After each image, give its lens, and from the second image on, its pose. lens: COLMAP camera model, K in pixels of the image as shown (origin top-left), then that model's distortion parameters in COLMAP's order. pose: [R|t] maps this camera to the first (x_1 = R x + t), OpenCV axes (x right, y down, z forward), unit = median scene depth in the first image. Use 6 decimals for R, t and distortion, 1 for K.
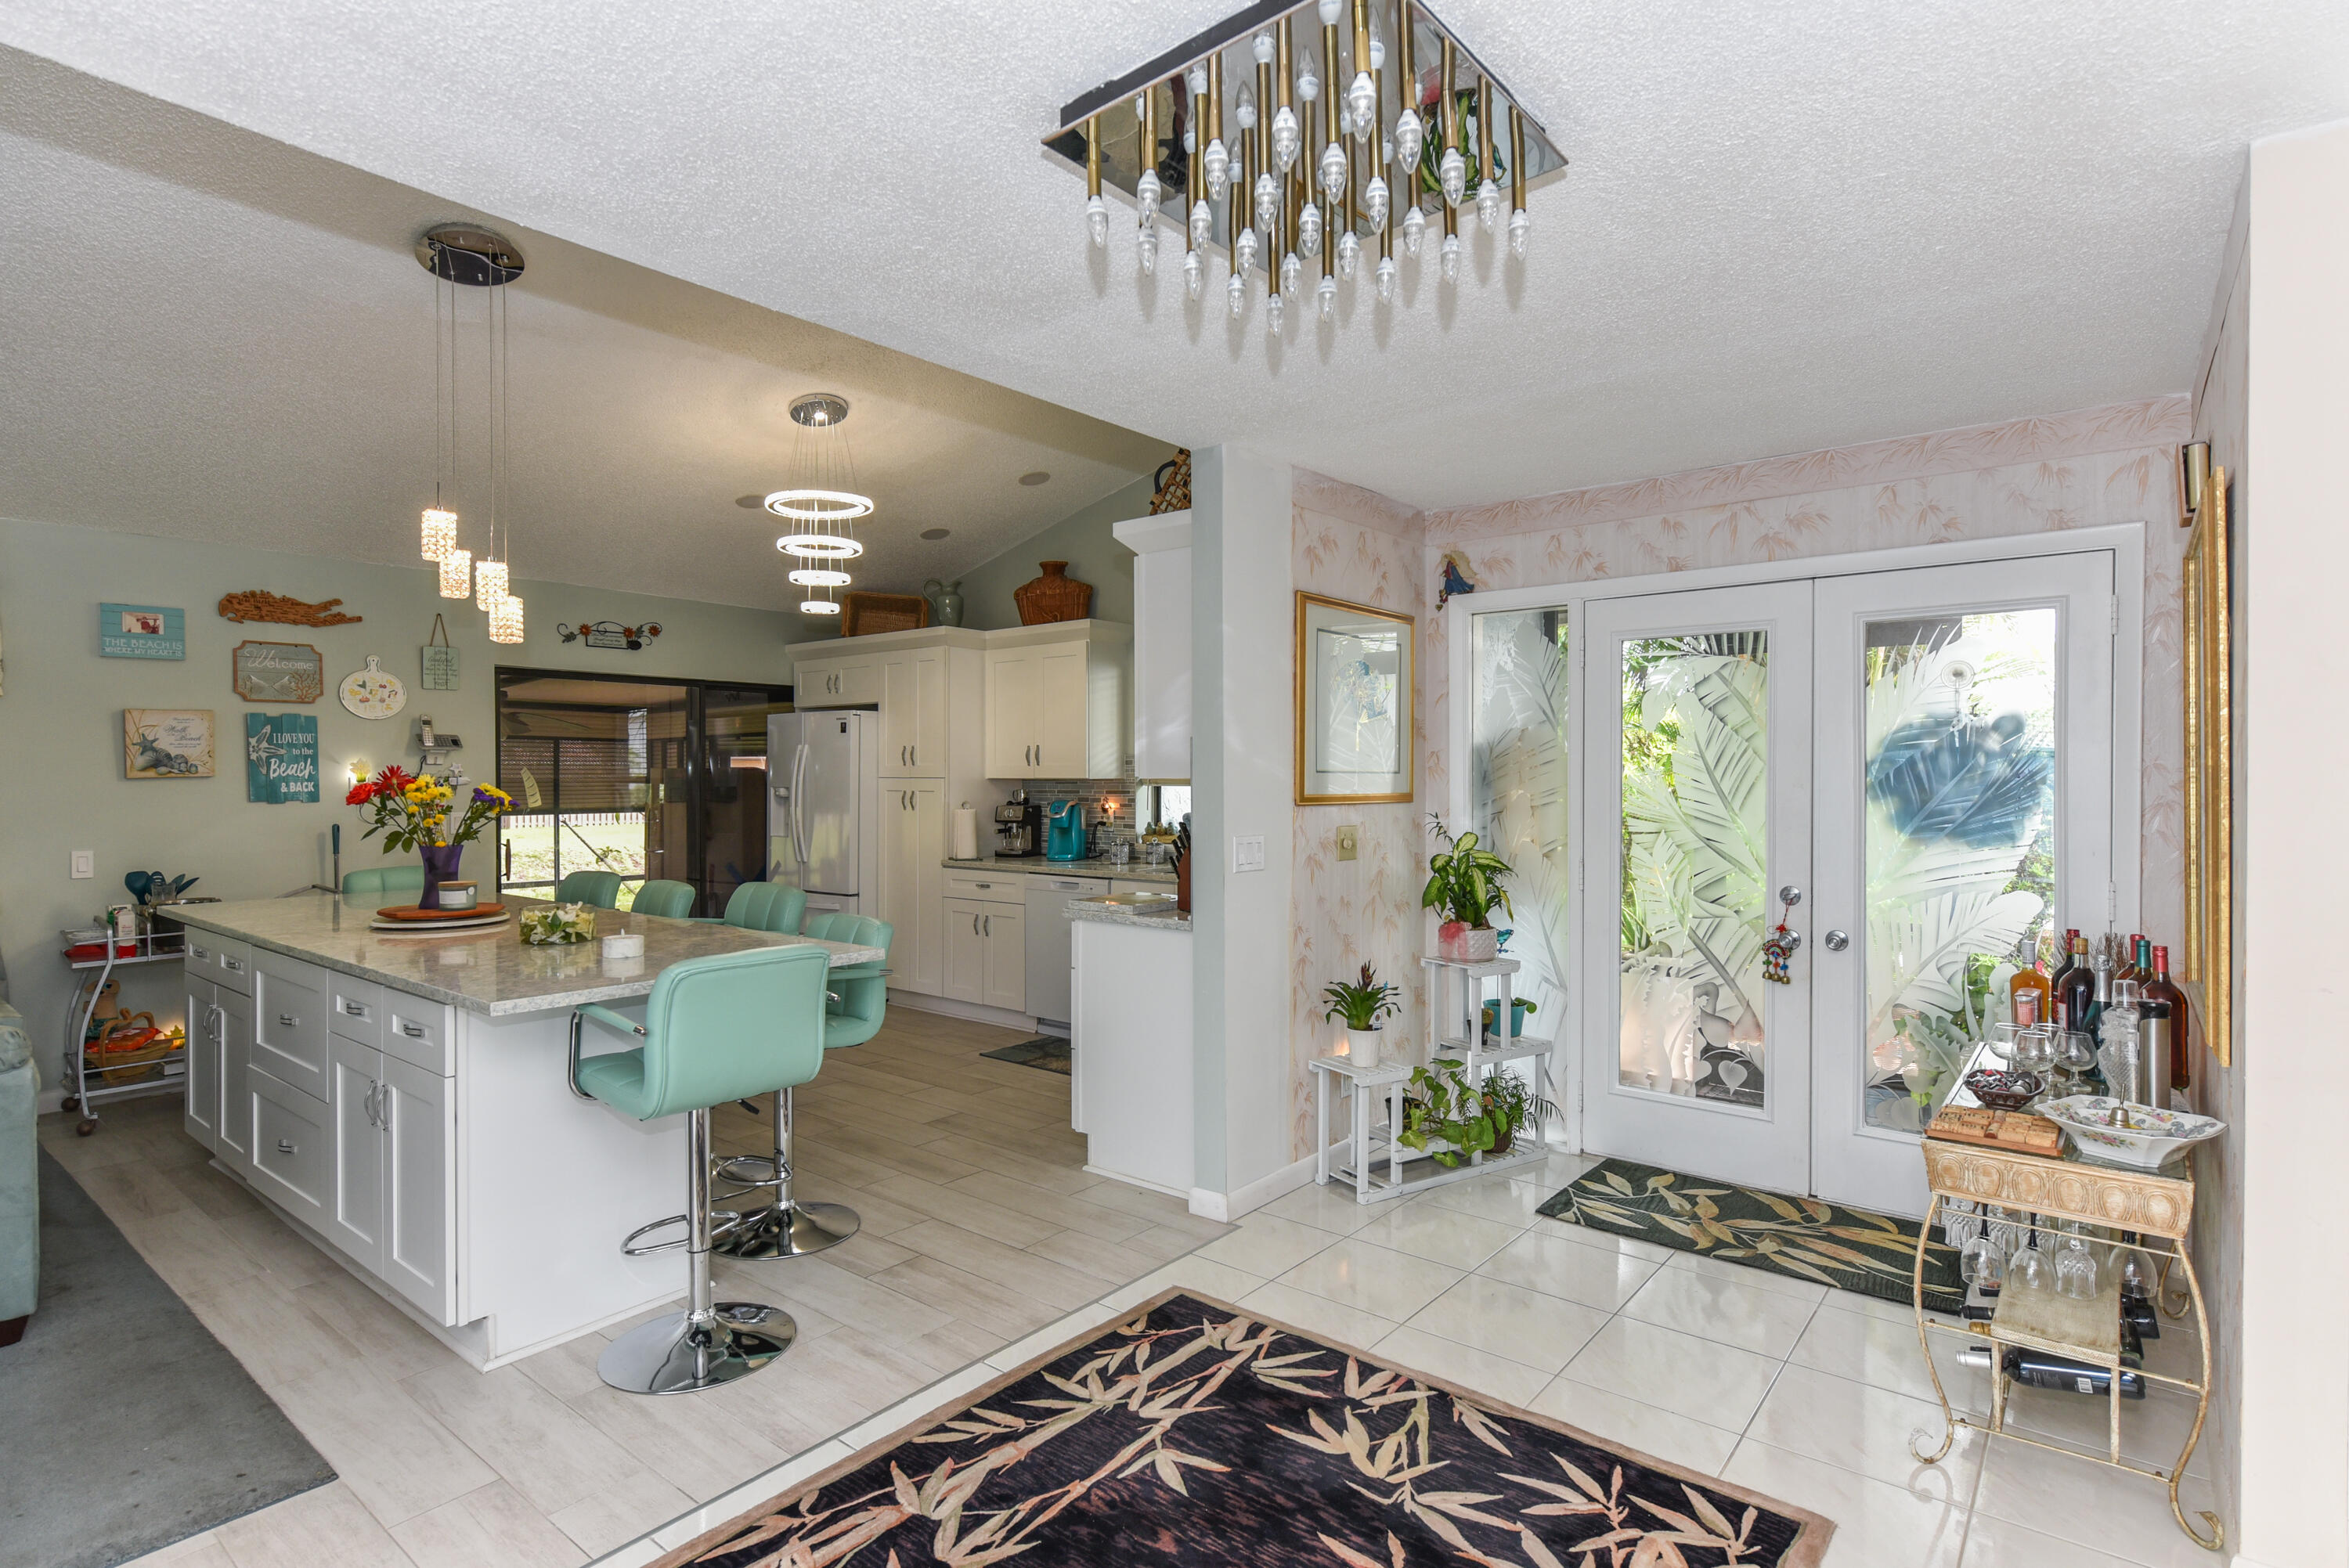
lens RADIAL K [[1183.3, 0, 1164.1], [0, 1183.3, 781.1], [0, 0, 1]] dist [0.004499, -0.001386]
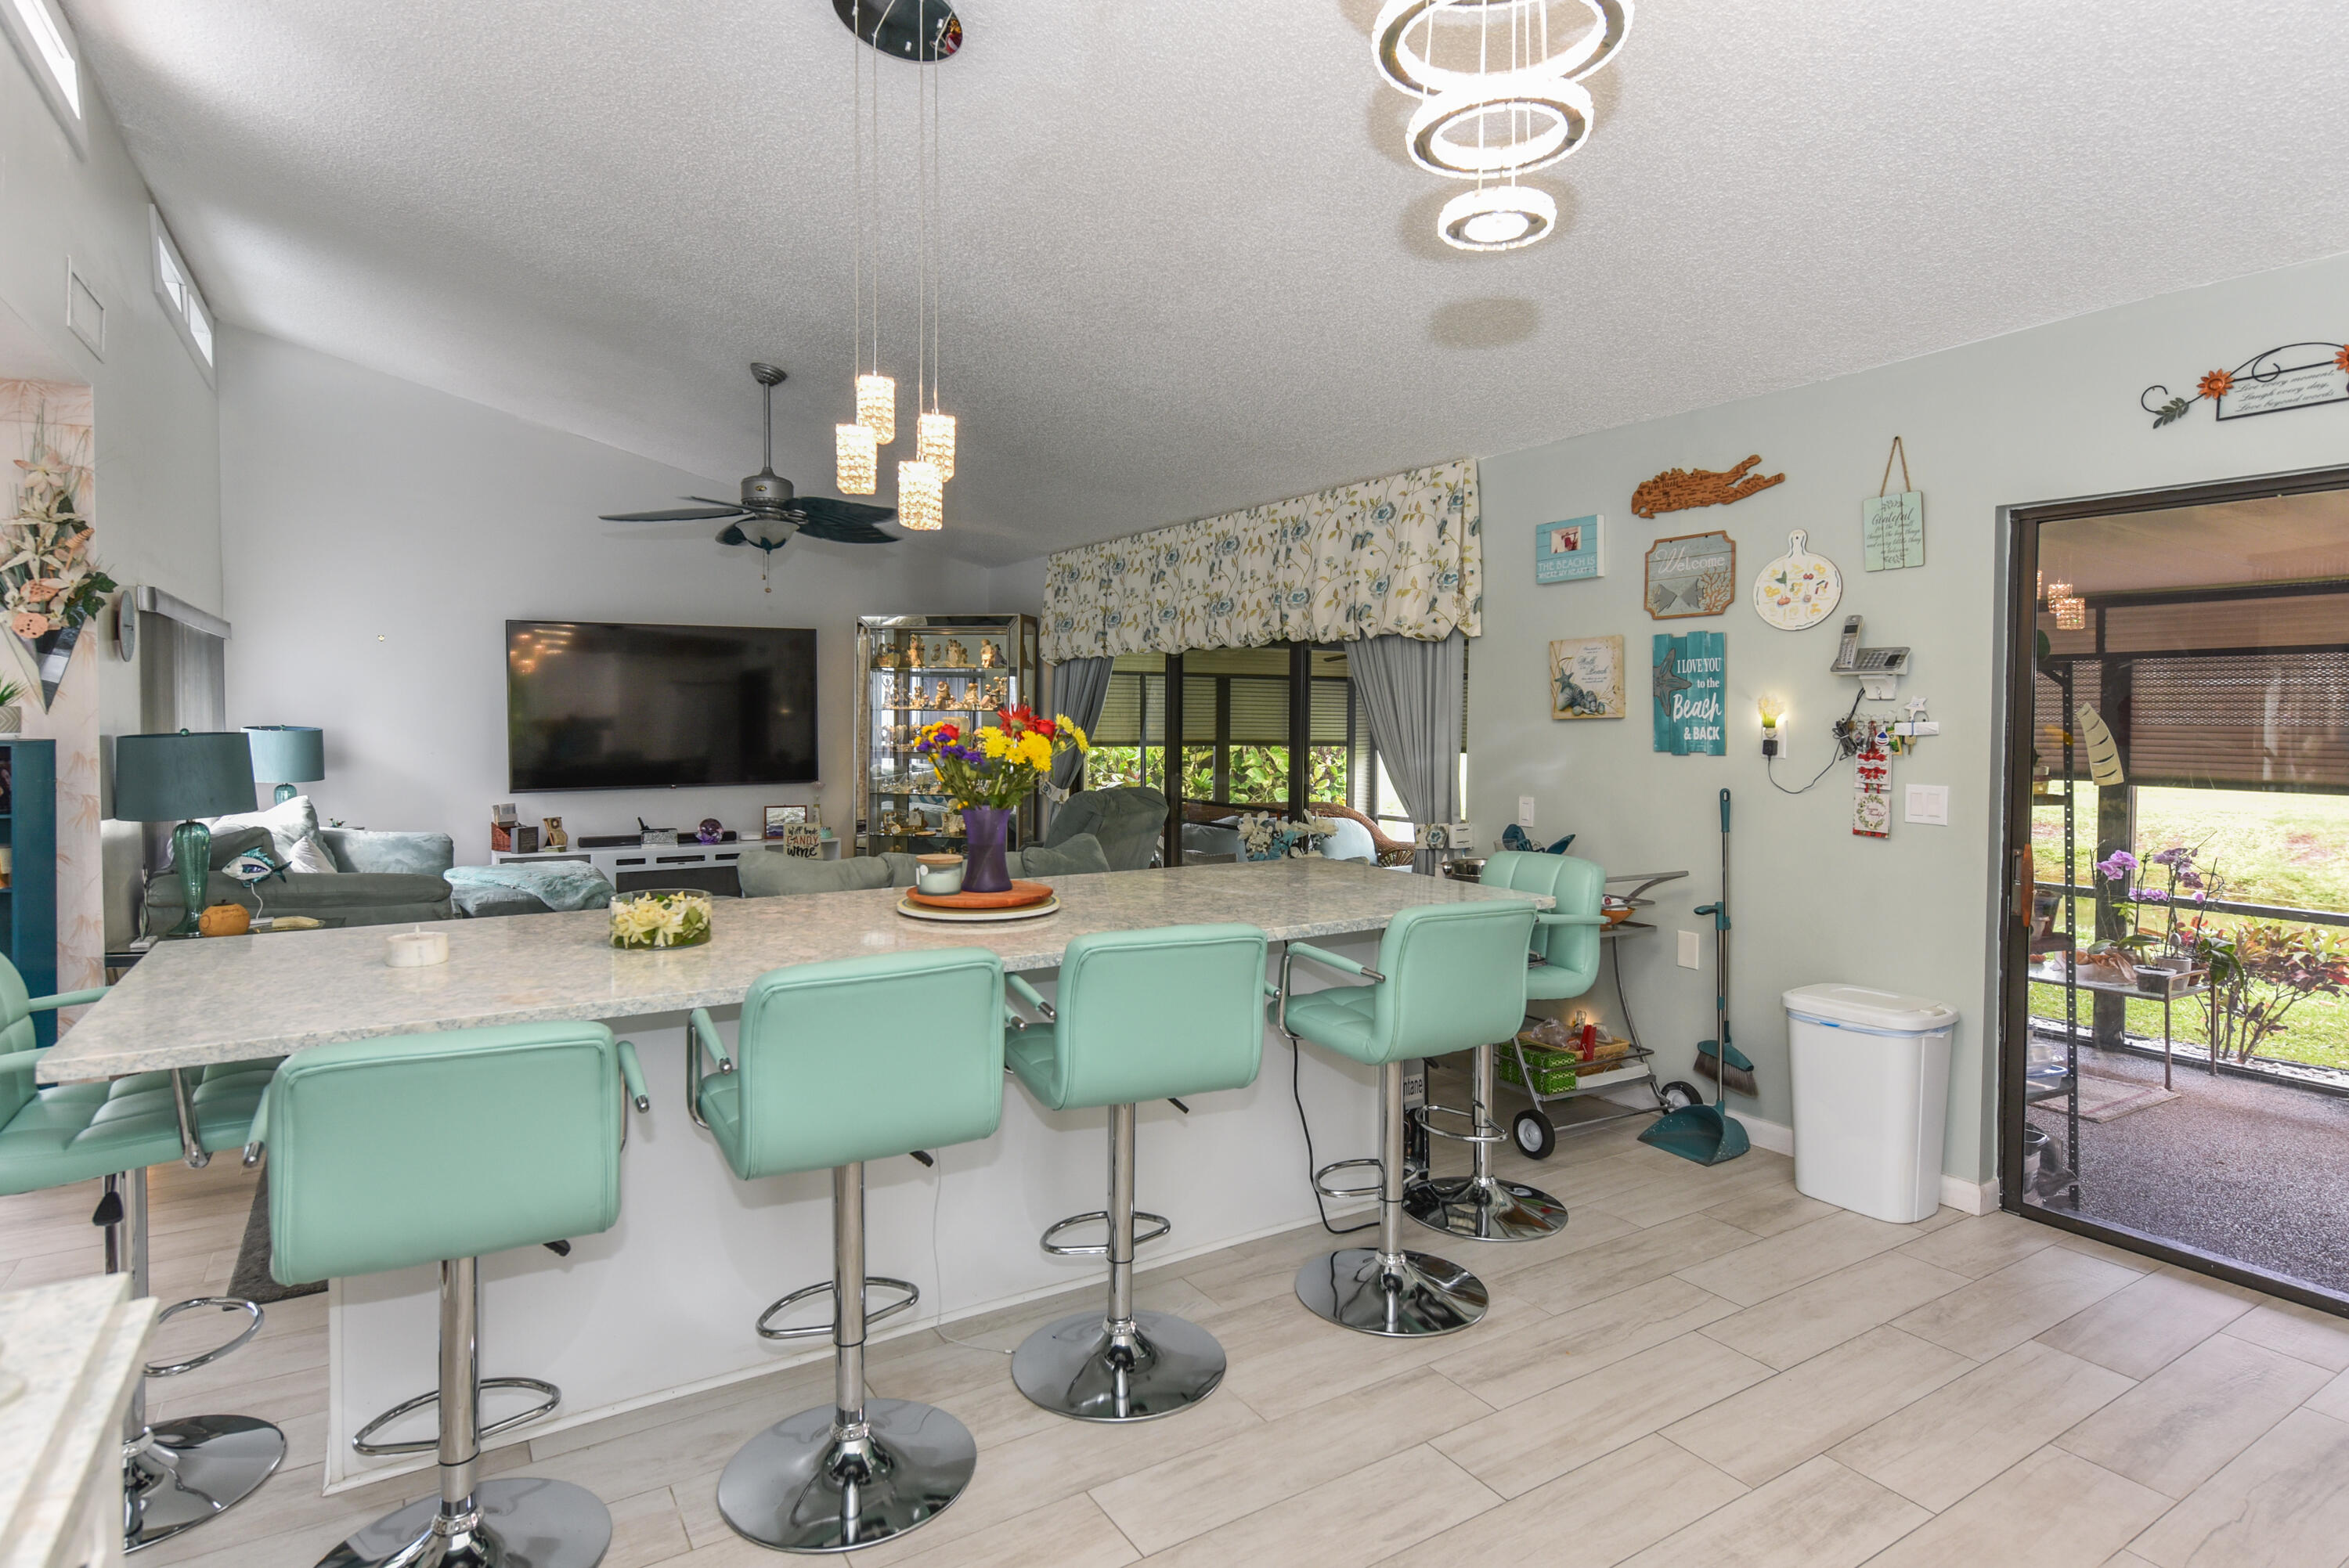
lens RADIAL K [[1183.3, 0, 1146.6], [0, 1183.3, 726.5], [0, 0, 1]] dist [0.004499, -0.001386]
pose [[-0.305139, 0.011205, -0.952242, 0.064176], [-0.009281, 0.999848, 0.014739, -0.008114], [0.952262, 0.013335, -0.304989, 1.111420]]
